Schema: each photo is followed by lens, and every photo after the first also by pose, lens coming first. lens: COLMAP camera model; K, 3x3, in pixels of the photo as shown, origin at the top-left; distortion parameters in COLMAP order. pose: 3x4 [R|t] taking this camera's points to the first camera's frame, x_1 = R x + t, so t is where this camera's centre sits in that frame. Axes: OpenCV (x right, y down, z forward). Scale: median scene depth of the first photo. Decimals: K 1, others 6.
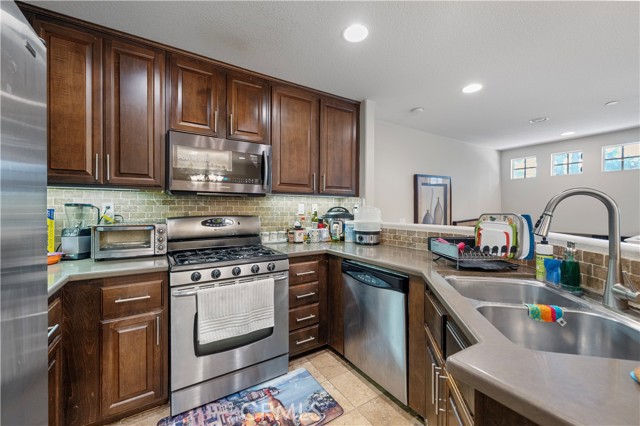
lens RADIAL K [[256.8, 0, 315.6], [0, 256.8, 210.3], [0, 0, 1]] dist [-0.003470, 0.000225]
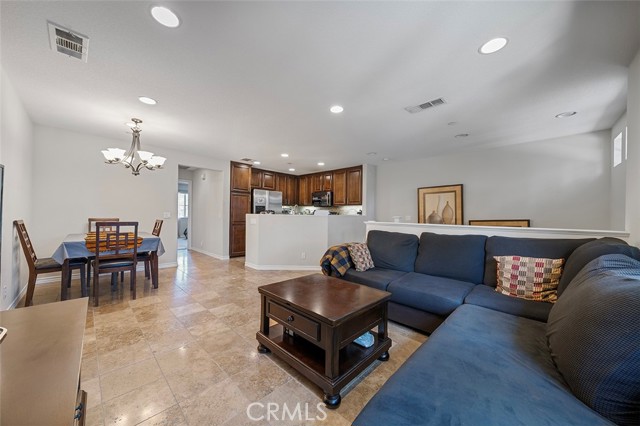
lens RADIAL K [[226.1, 0, 315.5], [0, 226.1, 214.6], [0, 0, 1]] dist [-0.001279, -0.000523]
pose [[0.233991, 0.001769, -0.972237, 1.860001], [-0.019084, 0.999814, -0.002774, 0.042437], [0.972051, 0.019204, 0.233982, 0.089450]]
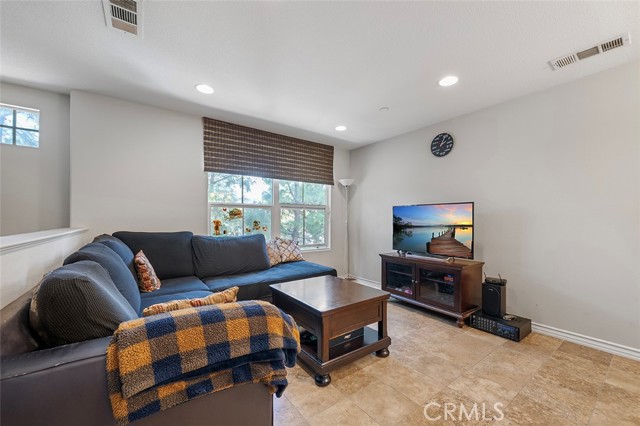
lens RADIAL K [[252.0, 0, 319.9], [0, 252.0, 218.6], [0, 0, 1]] dist [-0.003132, -0.000438]
pose [[-0.073120, 0.003507, 0.997317, 0.598368], [-0.000508, 0.999994, -0.003554, 0.042760], [-0.997323, -0.000767, -0.073118, 0.317665]]
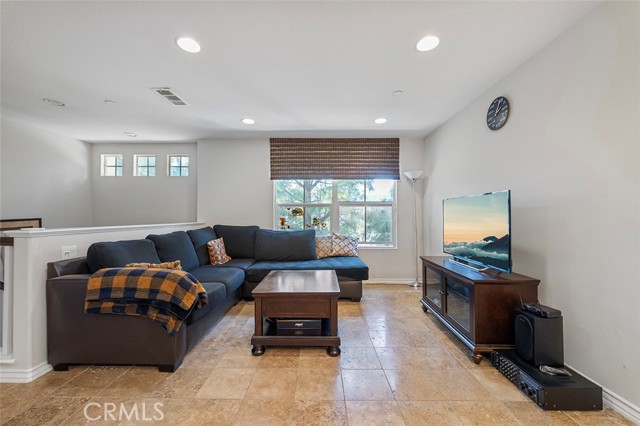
lens RADIAL K [[252.0, 0, 319.2], [0, 252.0, 211.7], [0, 0, 1]] dist [-0.003132, -0.000438]
pose [[0.535772, 0.014506, 0.844238, 0.673180], [0.004625, 0.999787, -0.020114, 0.043884], [-0.844350, 0.014681, 0.535591, -0.219247]]
